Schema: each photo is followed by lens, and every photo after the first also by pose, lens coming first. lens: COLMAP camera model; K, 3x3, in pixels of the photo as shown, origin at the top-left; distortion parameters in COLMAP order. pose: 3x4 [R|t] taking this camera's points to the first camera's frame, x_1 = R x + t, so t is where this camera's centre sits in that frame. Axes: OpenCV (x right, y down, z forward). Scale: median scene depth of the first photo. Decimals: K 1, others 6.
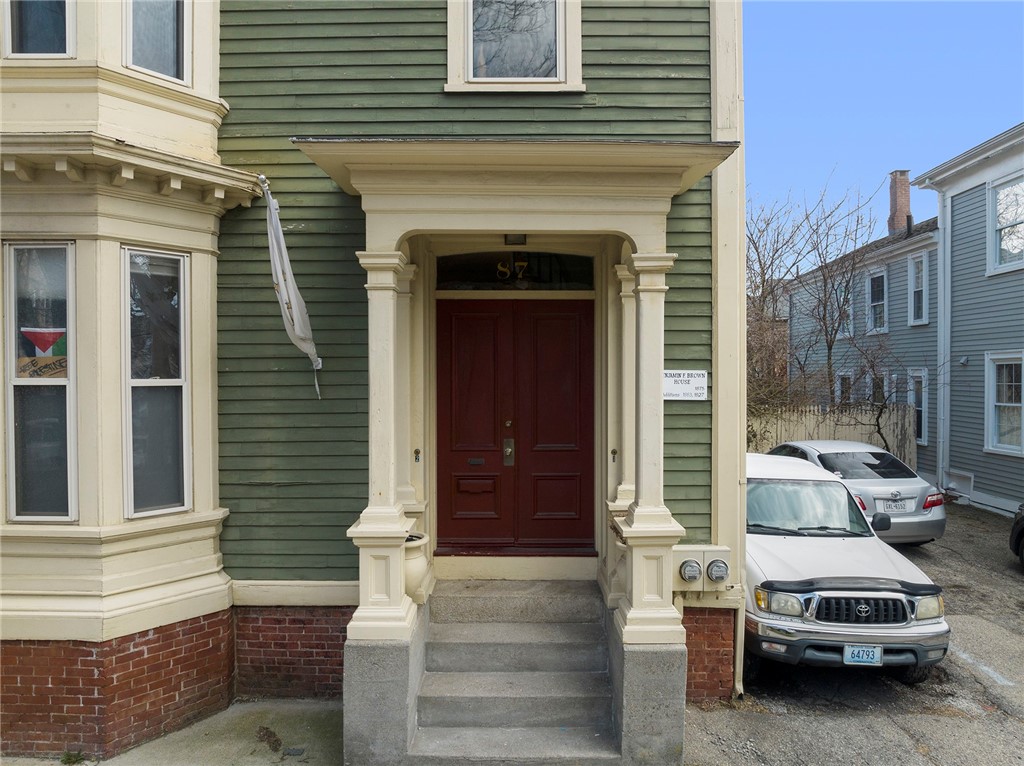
lens RADIAL K [[723.5, 0, 512.0], [0, 723.5, 383.0], [0, 0, 1]] dist [-0.037775, -0.002437]
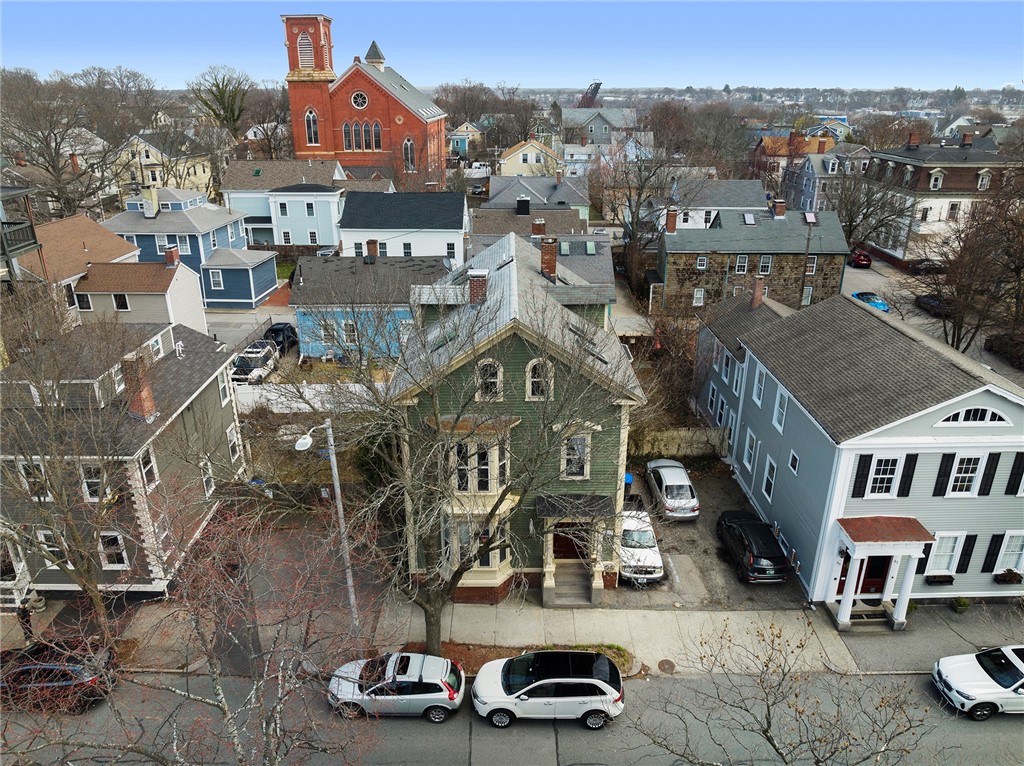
lens RADIAL K [[723.5, 0, 512.0], [0, 723.5, 383.0], [0, 0, 1]] dist [-0.037775, -0.002437]
pose [[0.999875, -0.005134, 0.014940, -0.484078], [-0.000610, 0.932479, 0.361224, -2.787585], [-0.015786, -0.361188, 0.932359, -3.242018]]
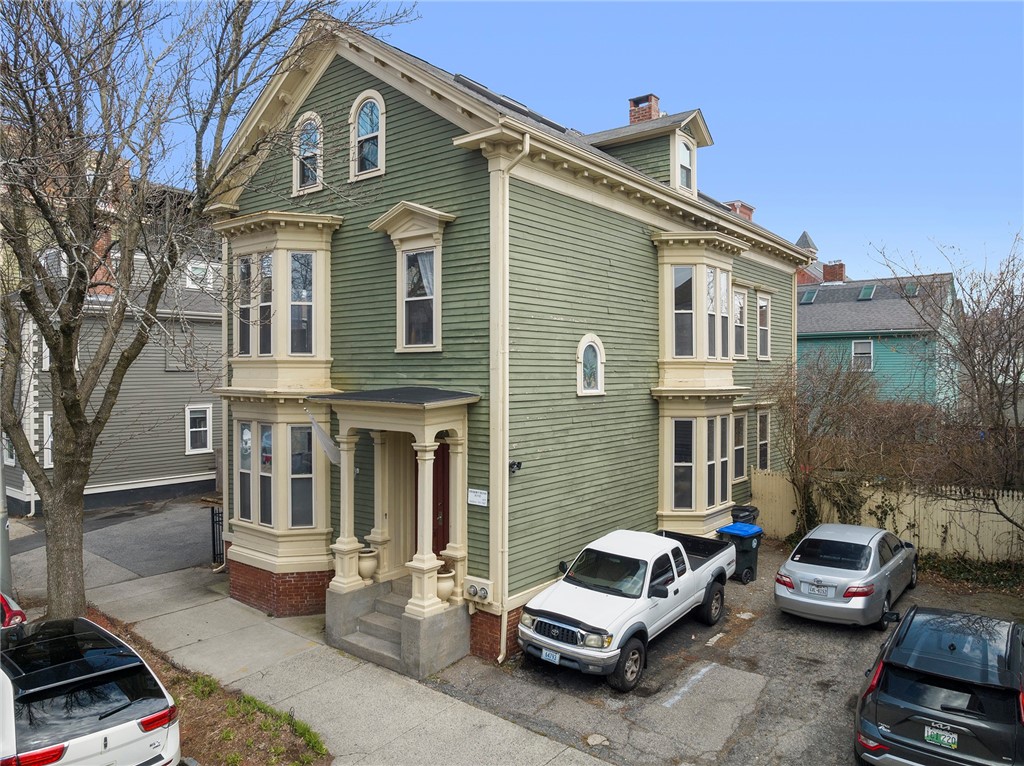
lens RADIAL K [[723.5, 0, 512.0], [0, 723.5, 383.0], [0, 0, 1]] dist [-0.037775, -0.002437]
pose [[0.789113, 0.008652, -0.614188, 1.624951], [-0.010097, 0.999948, 0.001113, -0.334997], [0.614166, 0.005323, 0.789159, -0.548411]]
